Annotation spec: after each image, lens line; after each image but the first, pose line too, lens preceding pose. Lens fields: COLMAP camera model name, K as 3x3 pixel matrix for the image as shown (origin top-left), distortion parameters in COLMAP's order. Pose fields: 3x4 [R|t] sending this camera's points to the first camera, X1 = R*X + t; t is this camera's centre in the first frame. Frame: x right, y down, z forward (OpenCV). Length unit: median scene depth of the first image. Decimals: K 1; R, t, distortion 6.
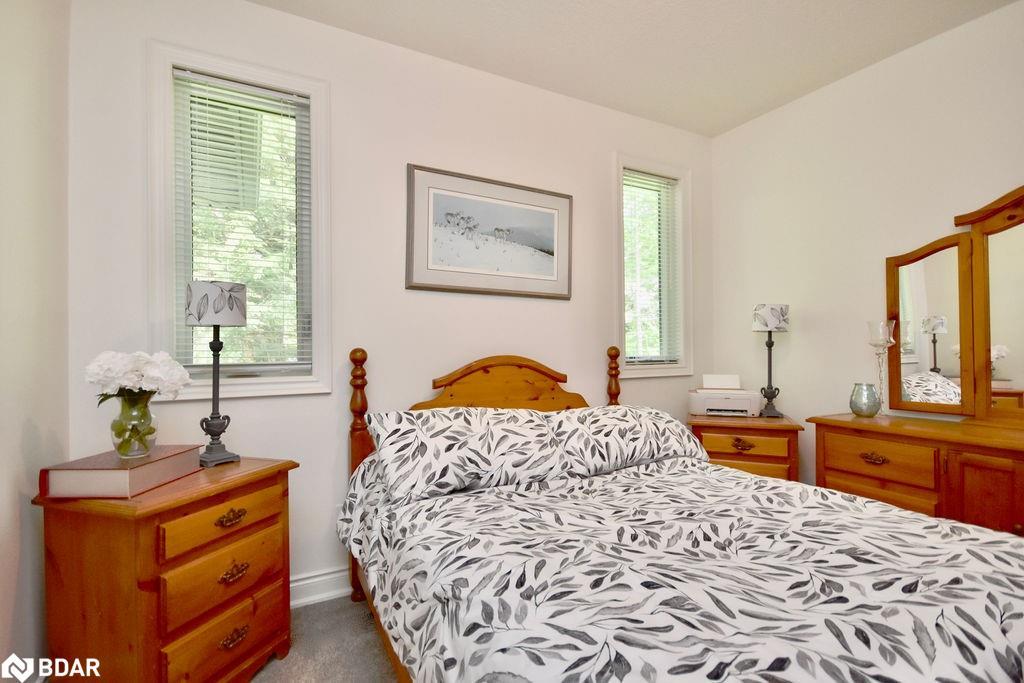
lens RADIAL K [[484.8, 0, 512.2], [0, 484.8, 343.5], [0, 0, 1]] dist [0.001524, 0.000209]
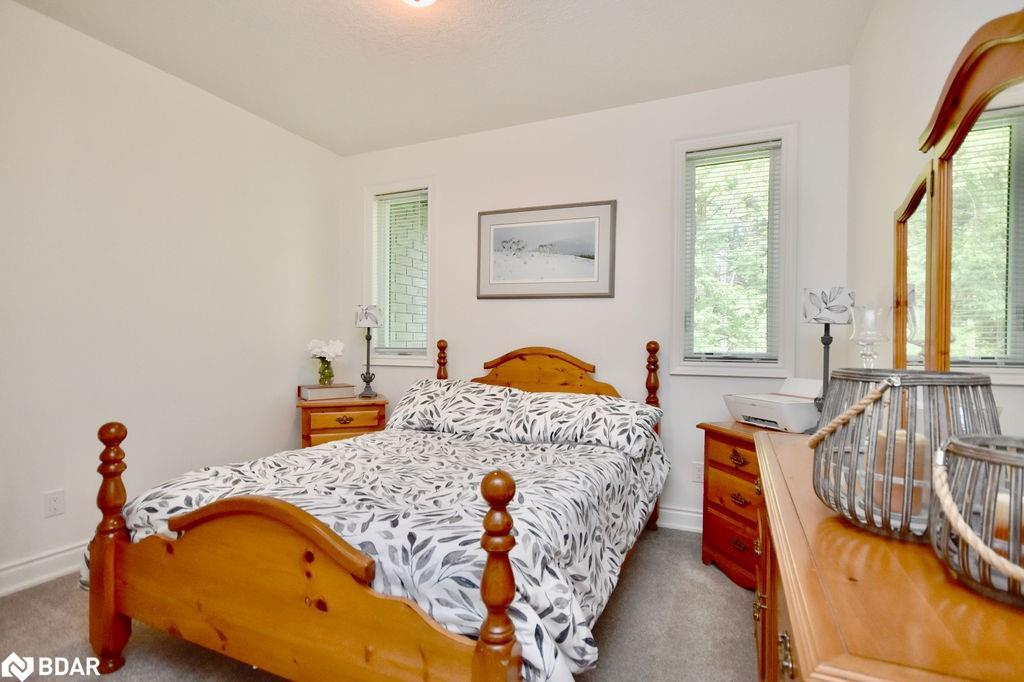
lens RADIAL K [[484.8, 0, 512.6], [0, 484.8, 340.2], [0, 0, 1]] dist [0.001524, 0.000209]
pose [[0.621044, 0.010625, -0.783704, 0.993313], [-0.005469, 0.999943, 0.009223, -0.004231], [0.783757, -0.001441, 0.621066, 0.184076]]
